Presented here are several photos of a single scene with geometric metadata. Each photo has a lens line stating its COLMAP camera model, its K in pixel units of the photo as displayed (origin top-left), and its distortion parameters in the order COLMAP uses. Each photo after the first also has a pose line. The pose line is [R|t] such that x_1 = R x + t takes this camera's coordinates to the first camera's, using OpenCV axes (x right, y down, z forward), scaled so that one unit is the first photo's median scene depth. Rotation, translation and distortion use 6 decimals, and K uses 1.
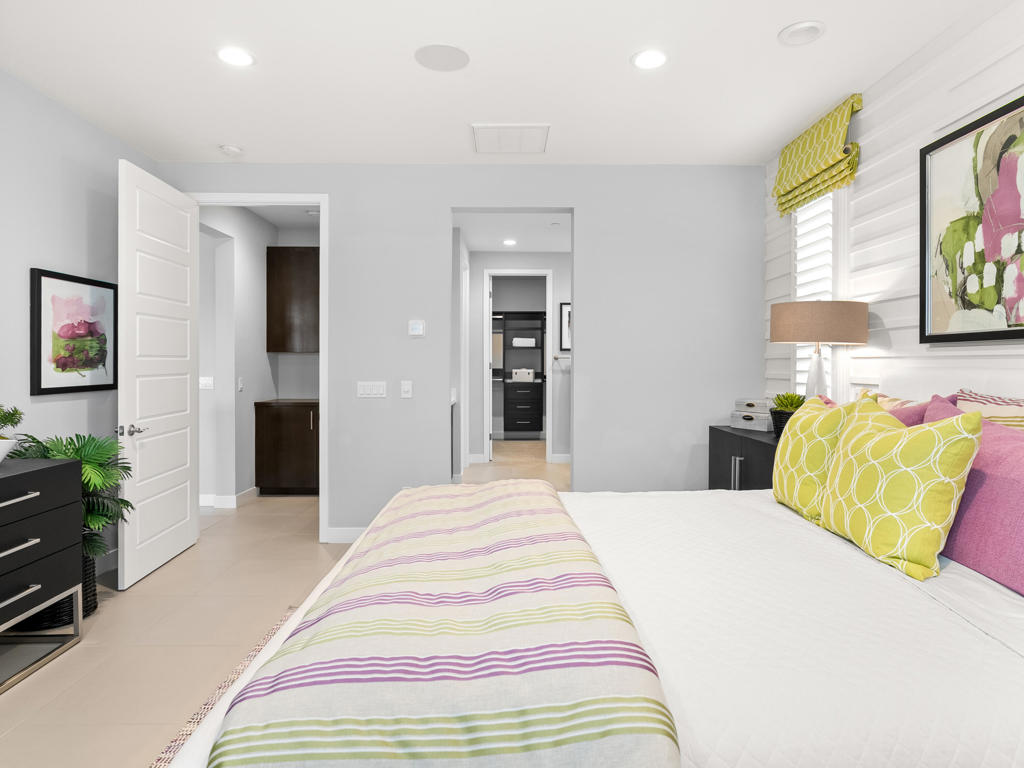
lens RADIAL K [[617.9, 0, 512.0], [0, 617.9, 384.0], [0, 0, 1]] dist [0.000216, 0.000144]
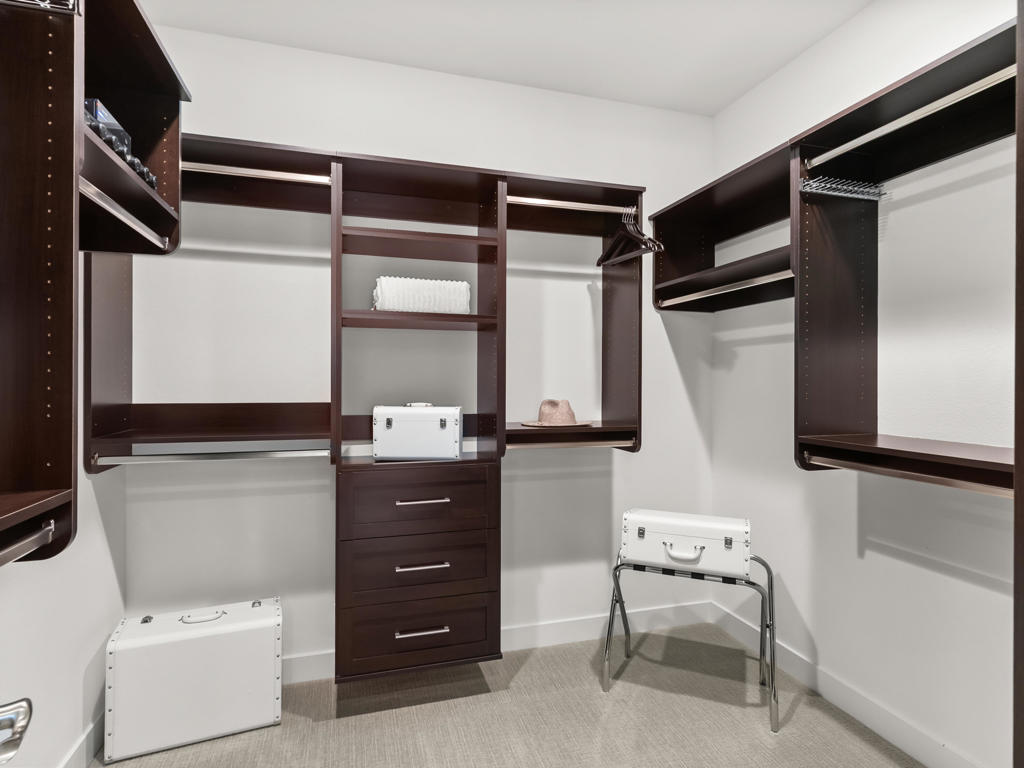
lens RADIAL K [[548.8, 0, 512.0], [0, 548.8, 384.0], [0, 0, 1]] dist [0.012741, 0.000307]
pose [[0.955547, 0.002405, 0.294830, -0.011420], [0.007300, 0.999467, -0.031810, -0.025202], [-0.294749, 0.032548, 0.955020, 0.780600]]
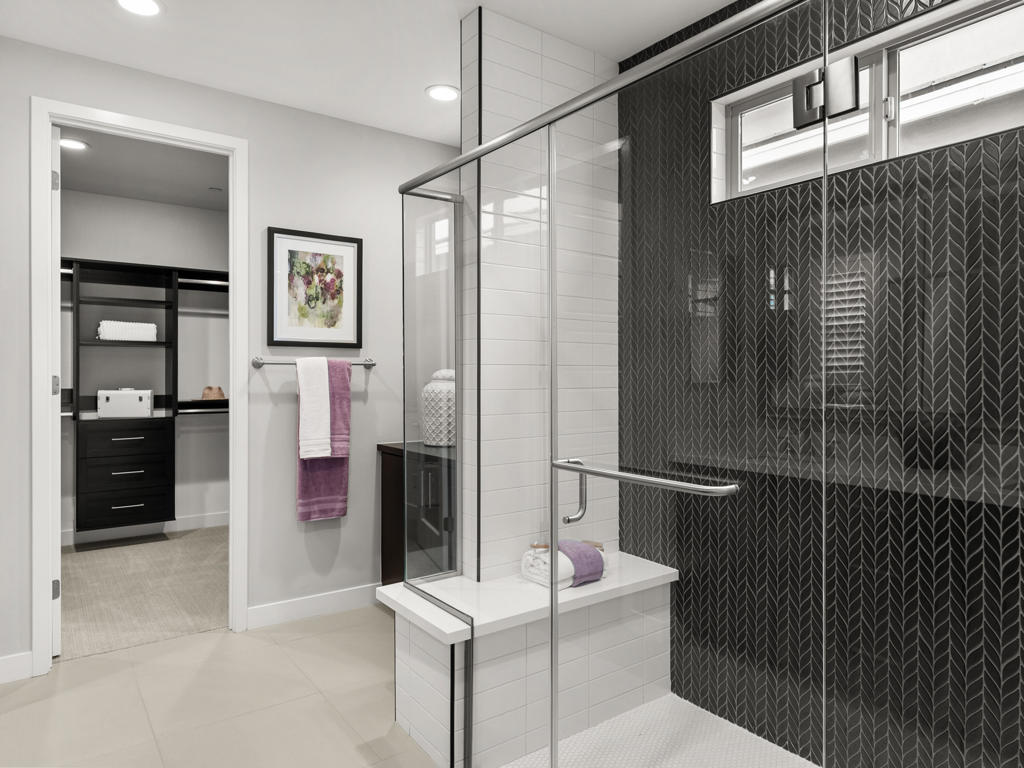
lens RADIAL K [[665.1, 0, 510.6], [0, 665.1, 372.2], [0, 0, 1]] dist [-0.004375, -0.001996]
pose [[0.816990, 0.001843, 0.576649, -0.033282], [0.020231, 0.999288, -0.031856, -0.015269], [-0.576297, 0.037692, 0.816371, 0.431508]]
